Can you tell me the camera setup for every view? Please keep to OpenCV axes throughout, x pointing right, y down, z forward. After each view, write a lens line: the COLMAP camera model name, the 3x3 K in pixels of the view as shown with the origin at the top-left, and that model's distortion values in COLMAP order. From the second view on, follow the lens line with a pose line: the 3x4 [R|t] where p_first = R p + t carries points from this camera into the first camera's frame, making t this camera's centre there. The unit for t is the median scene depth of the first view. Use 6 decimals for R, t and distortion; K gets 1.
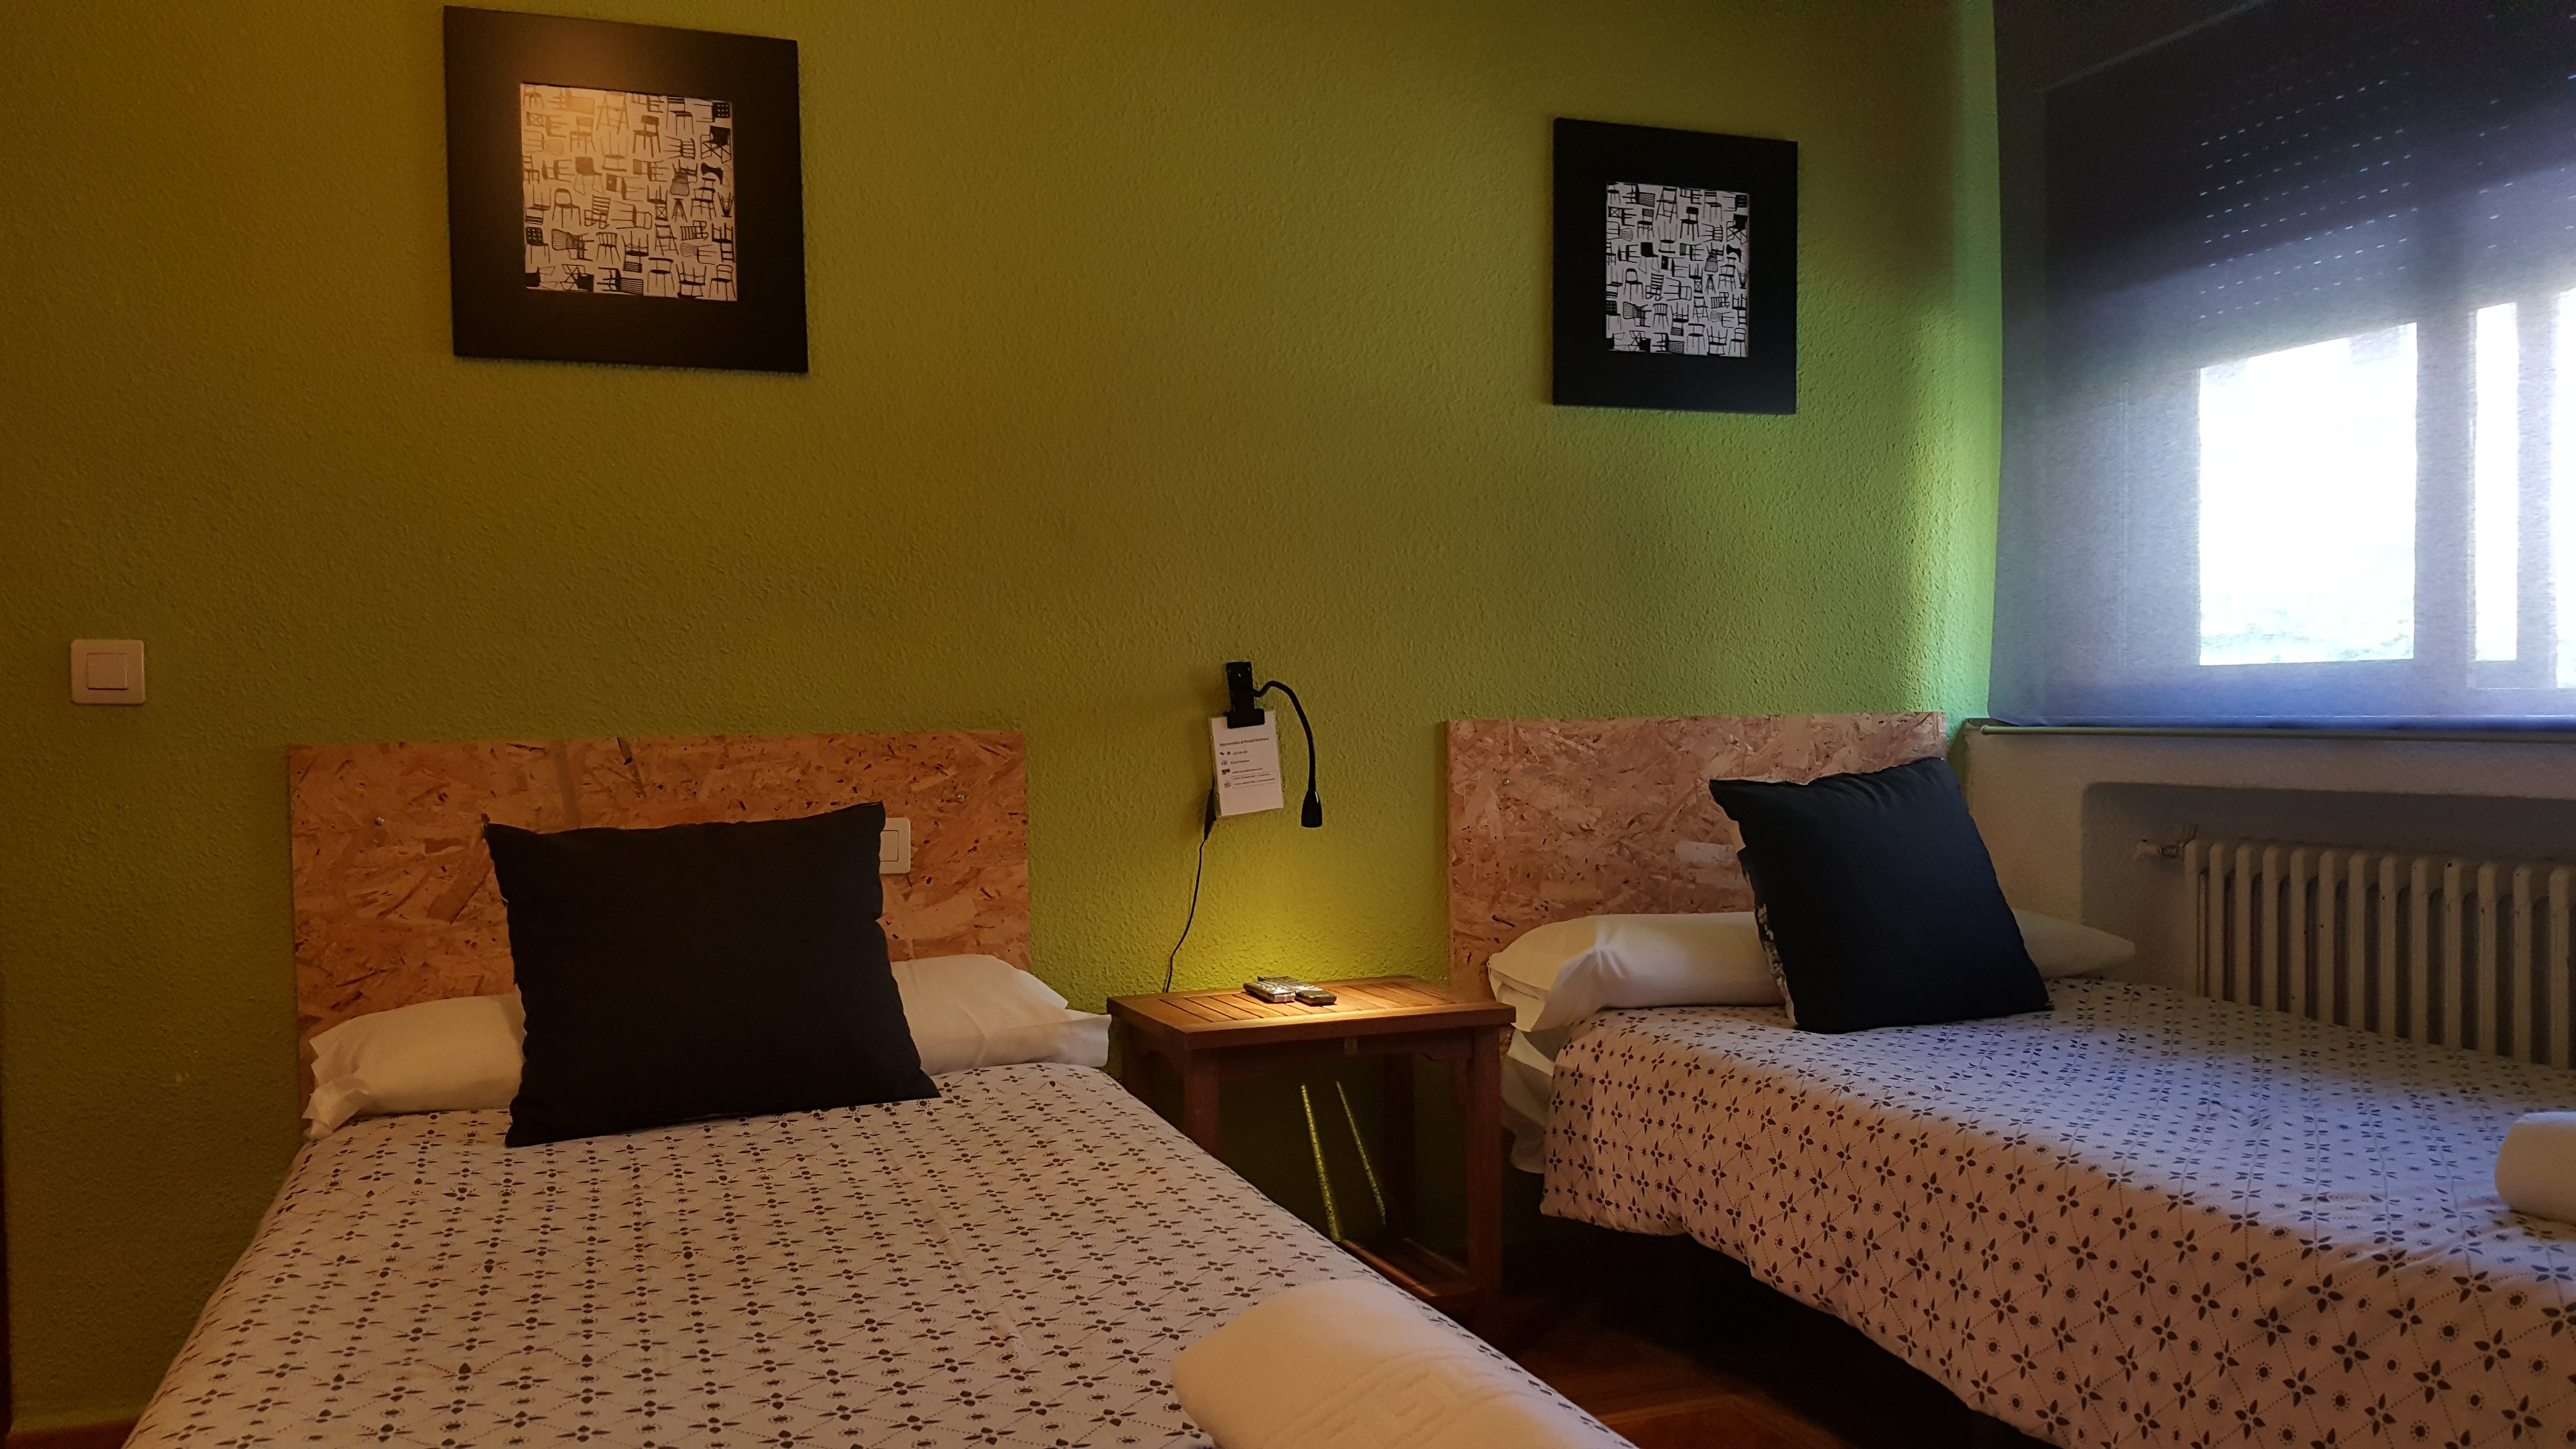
lens RADIAL K [[1910.3, 0, 1282.3], [0, 1910.3, 735.9], [0, 0, 1]] dist [0.159080, -0.235615]
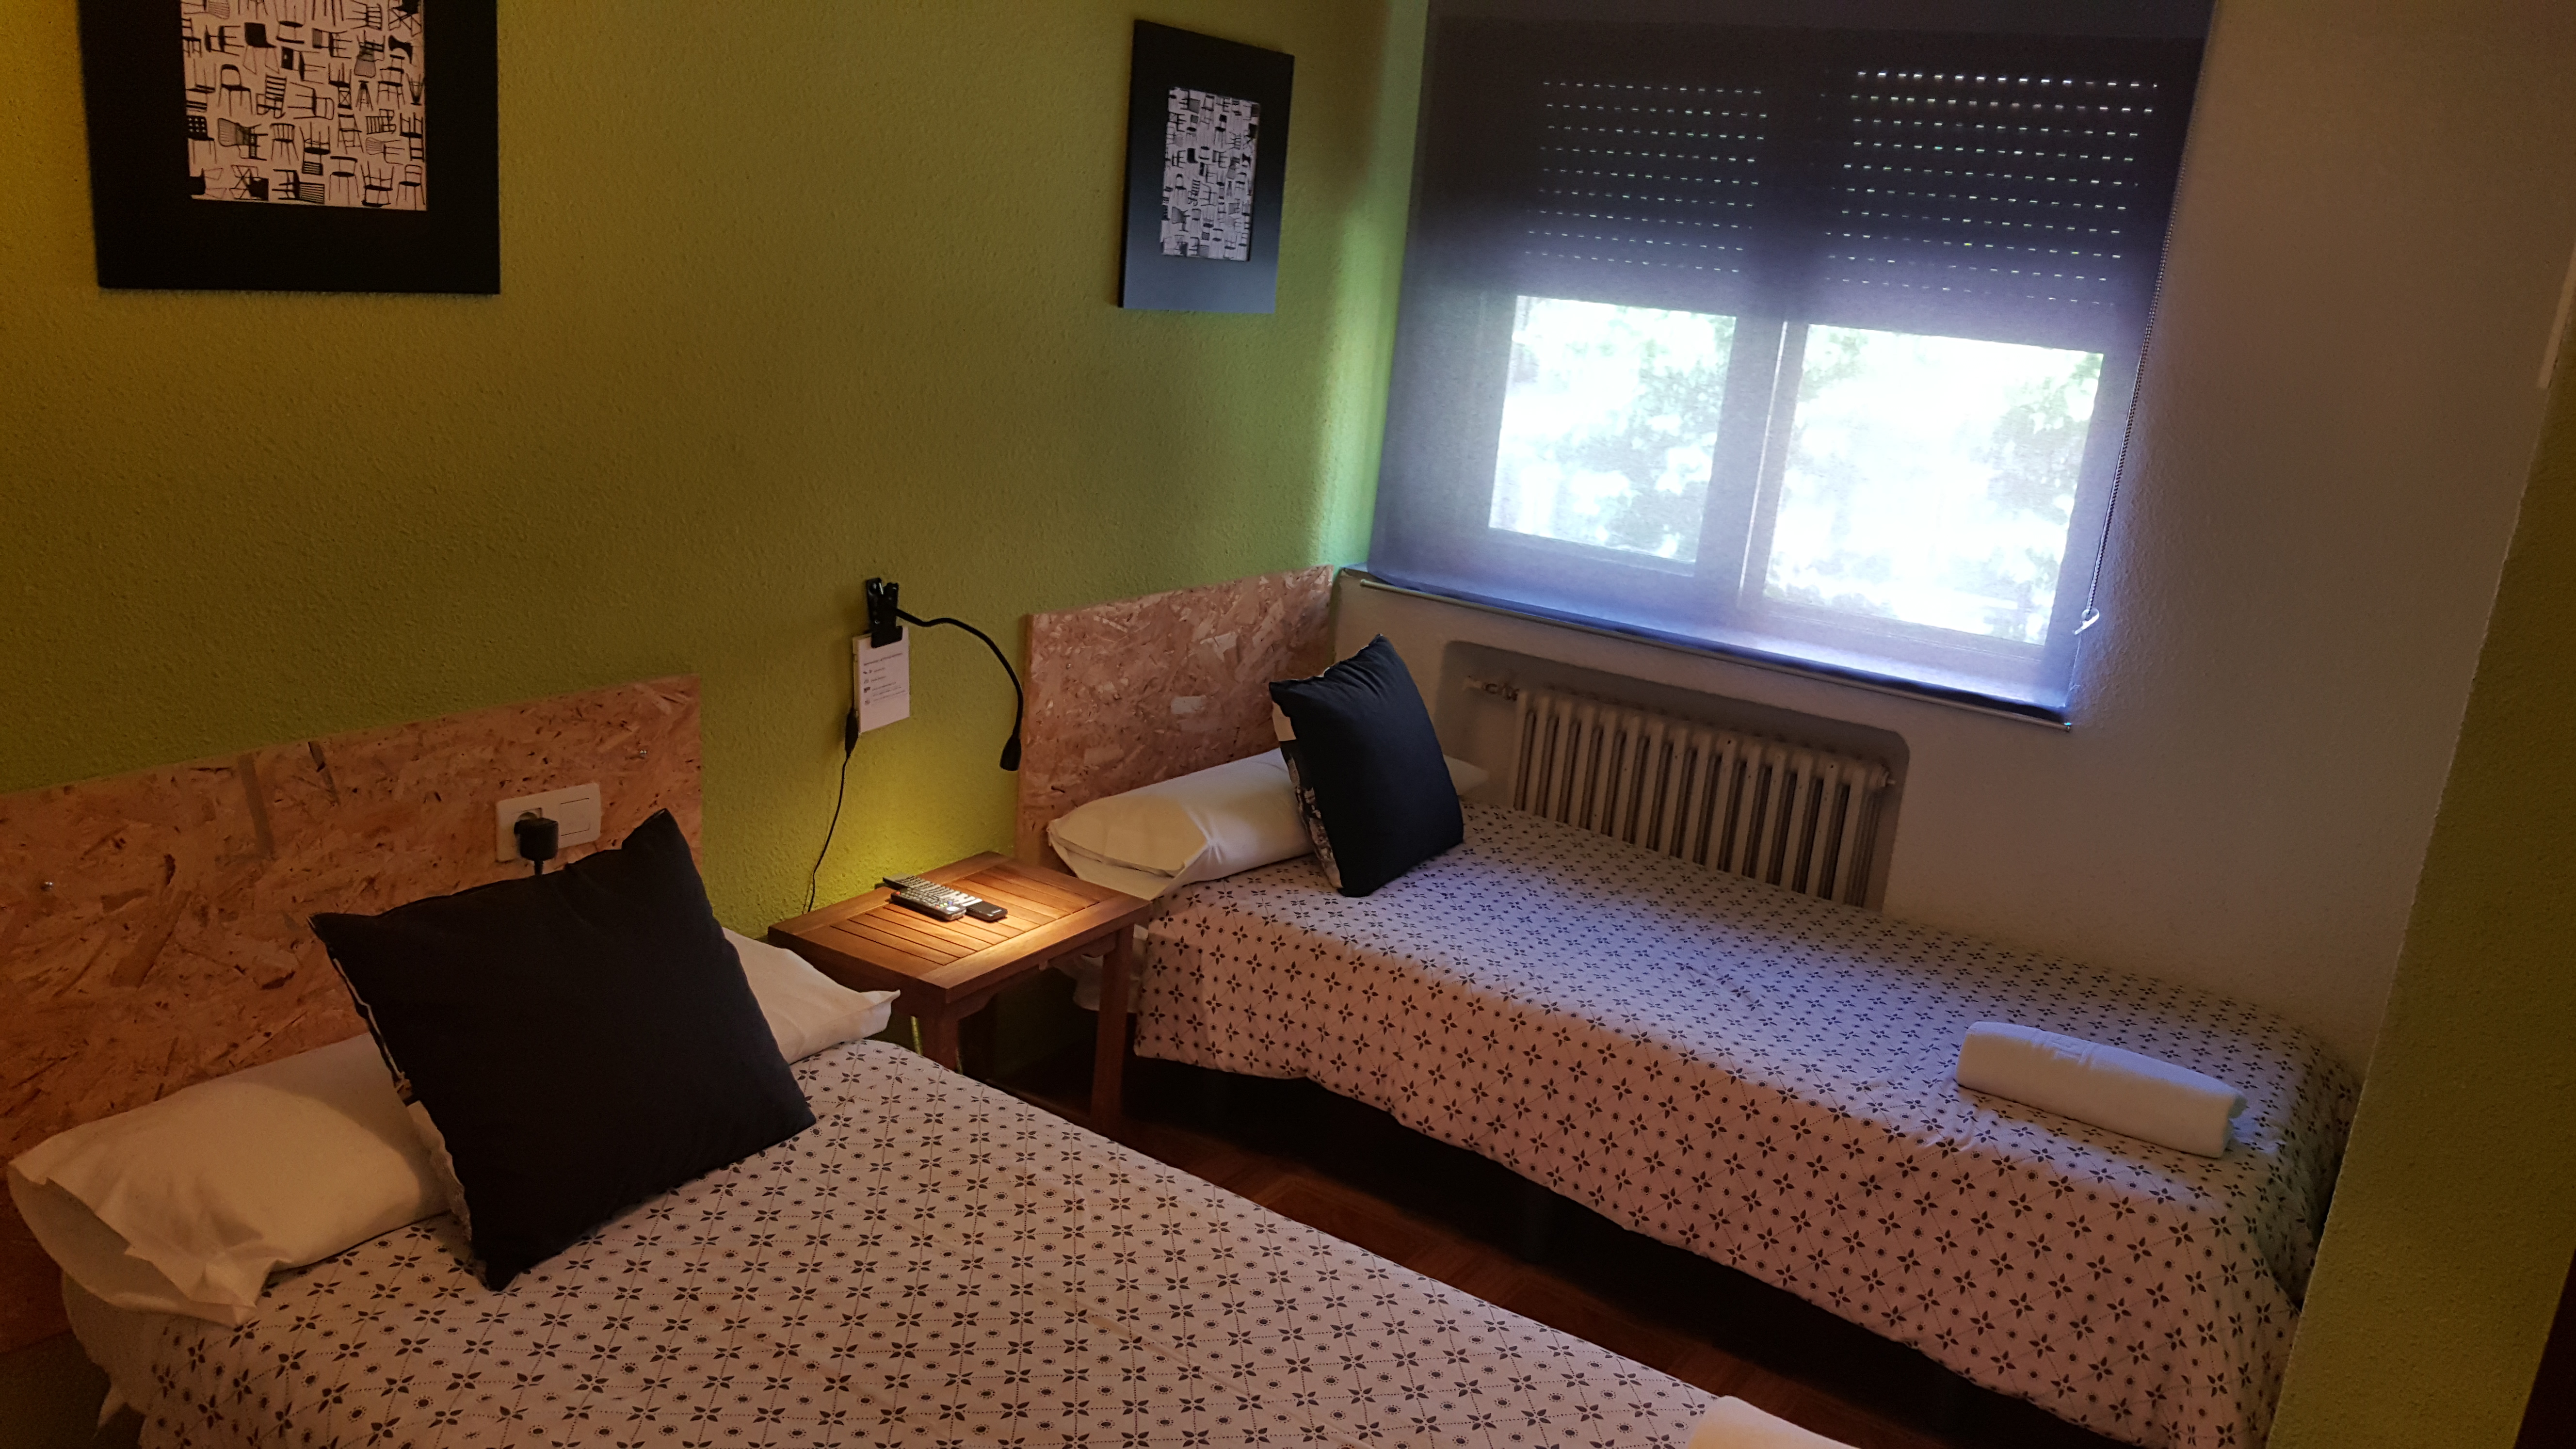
lens RADIAL K [[1910.3, 0, 1282.3], [0, 1910.3, 735.9], [0, 0, 1]] dist [0.159080, -0.235615]
pose [[0.807696, -0.066587, 0.585827, -0.494652], [-0.093665, 0.966493, 0.238993, -0.243420], [-0.582112, -0.247905, 0.774396, 0.090741]]
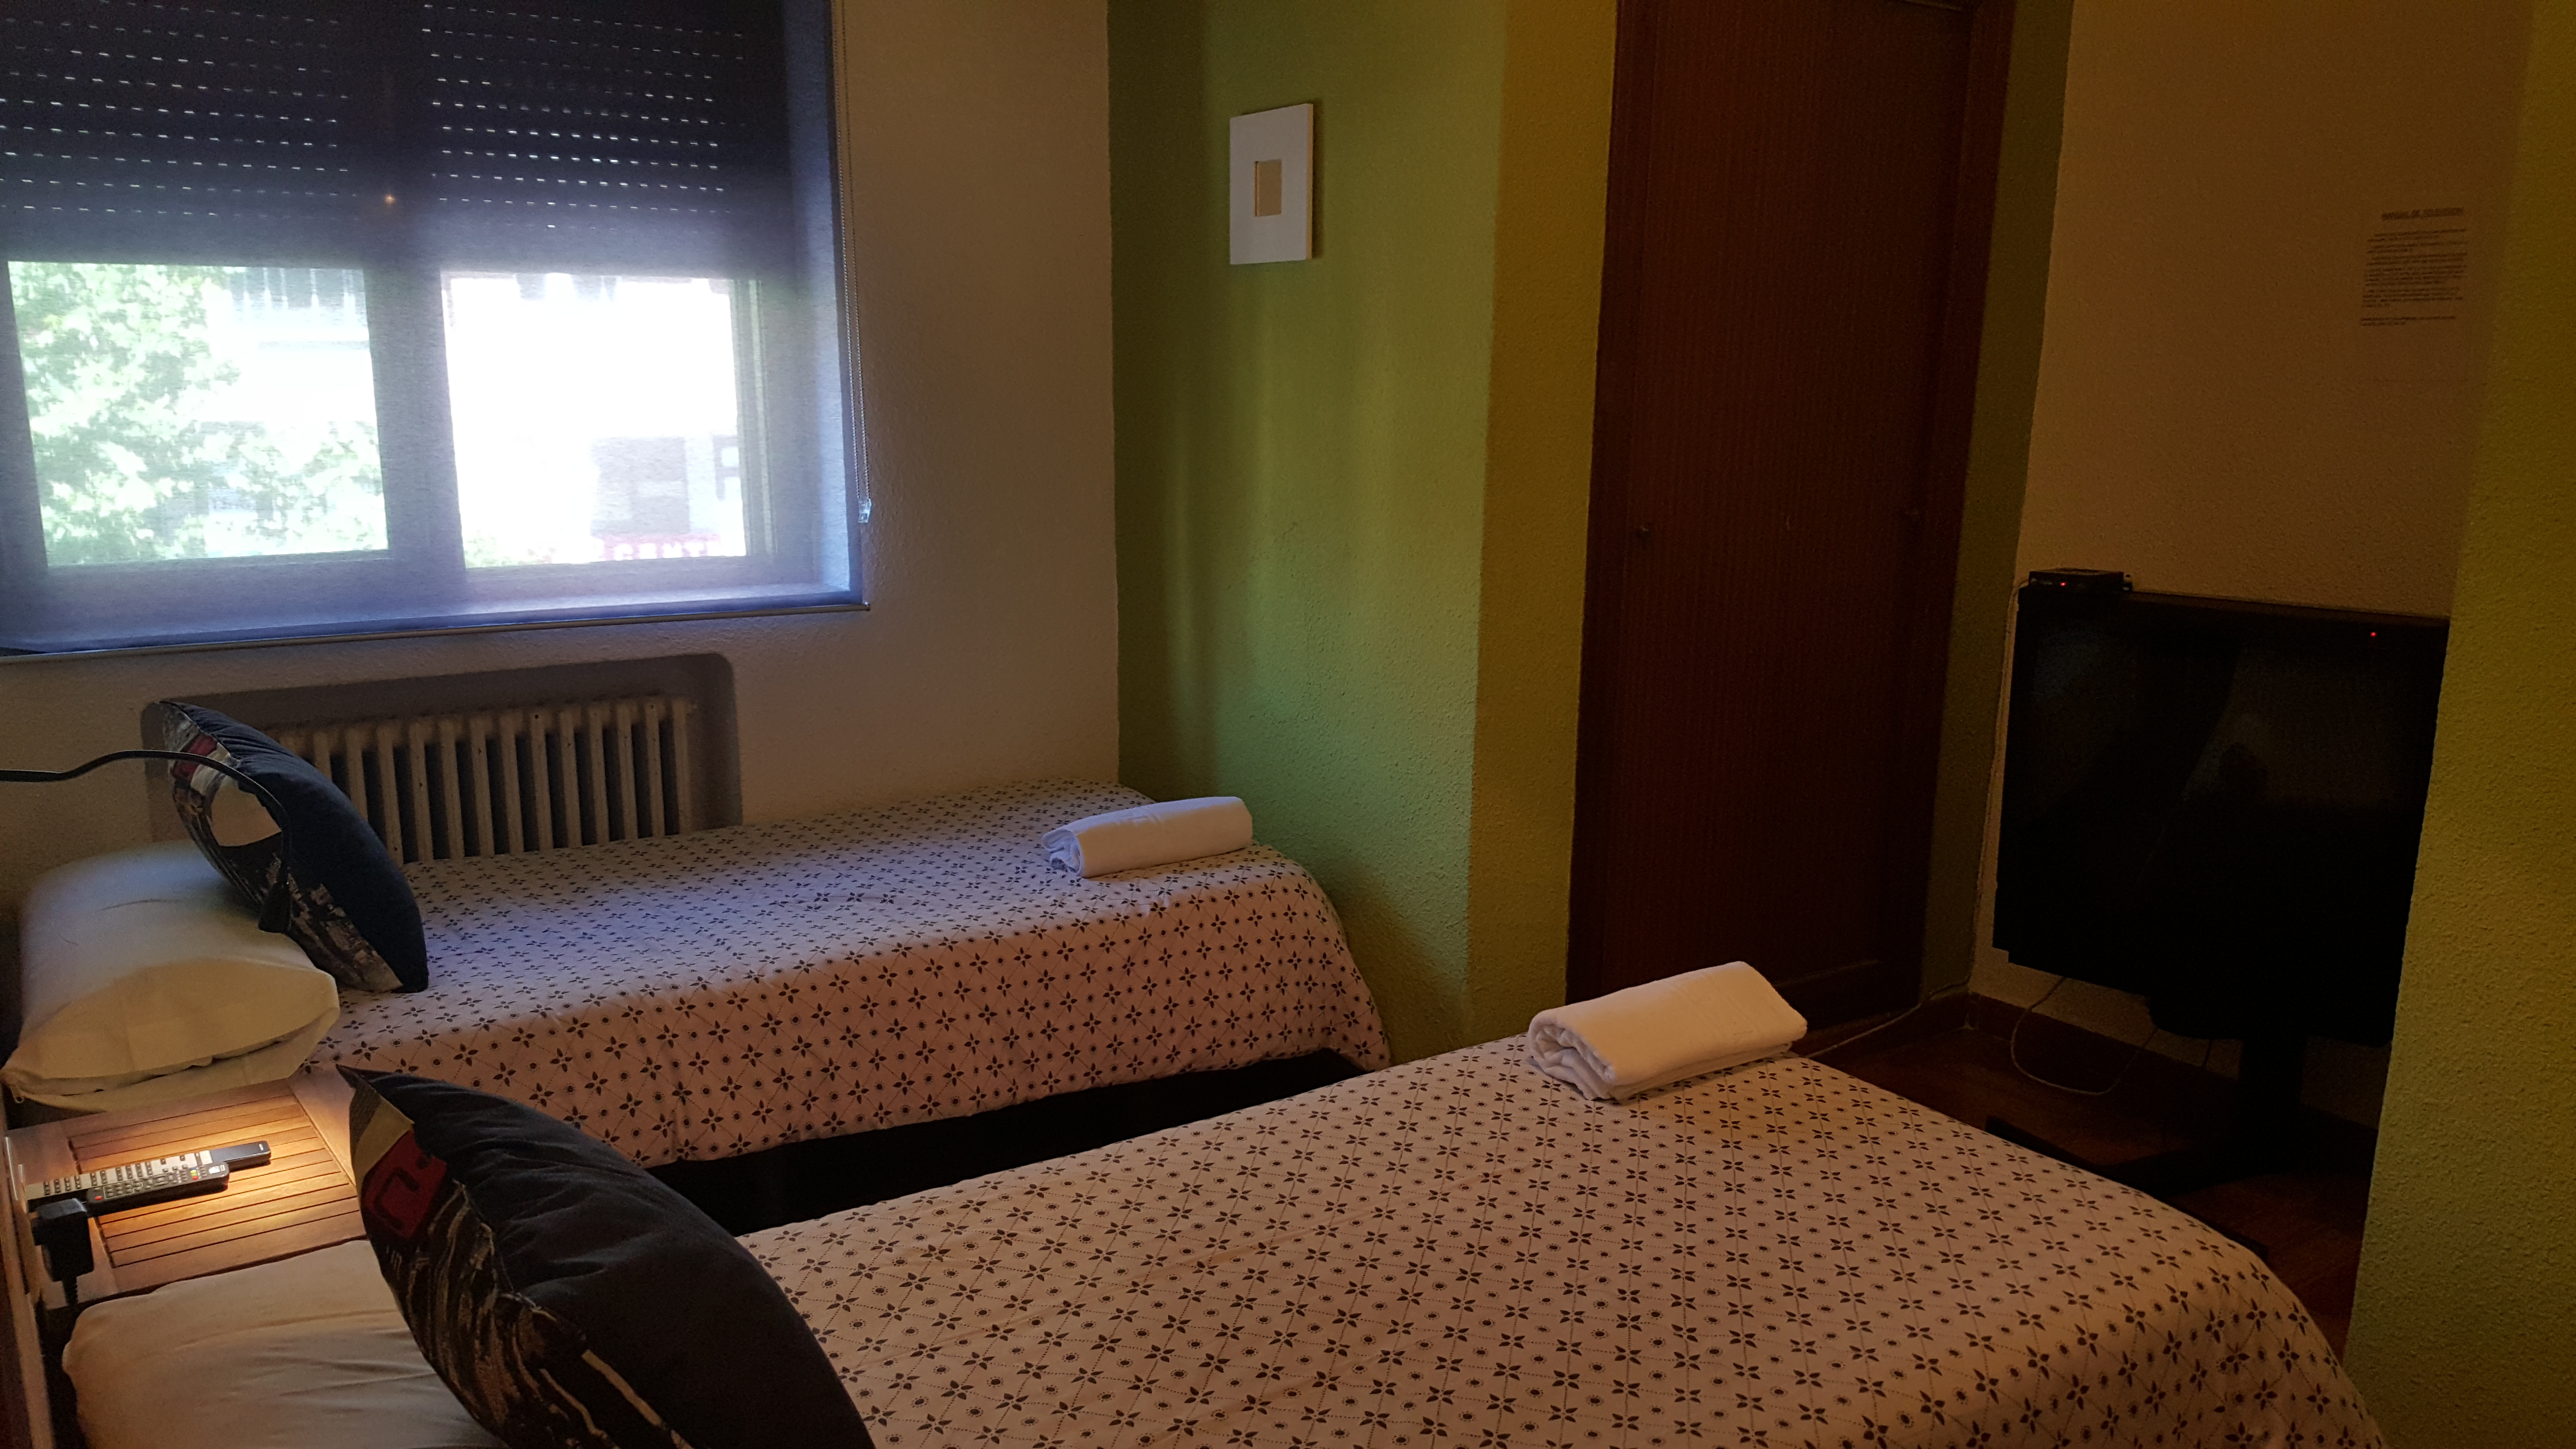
lens RADIAL K [[1910.3, 0, 1282.3], [0, 1910.3, 735.9], [0, 0, 1]] dist [0.159080, -0.235615]
pose [[-0.236300, -0.182621, 0.954365, -0.799832], [0.005597, 0.981908, 0.189277, -0.170465], [-0.971664, 0.050068, -0.231002, 0.803538]]
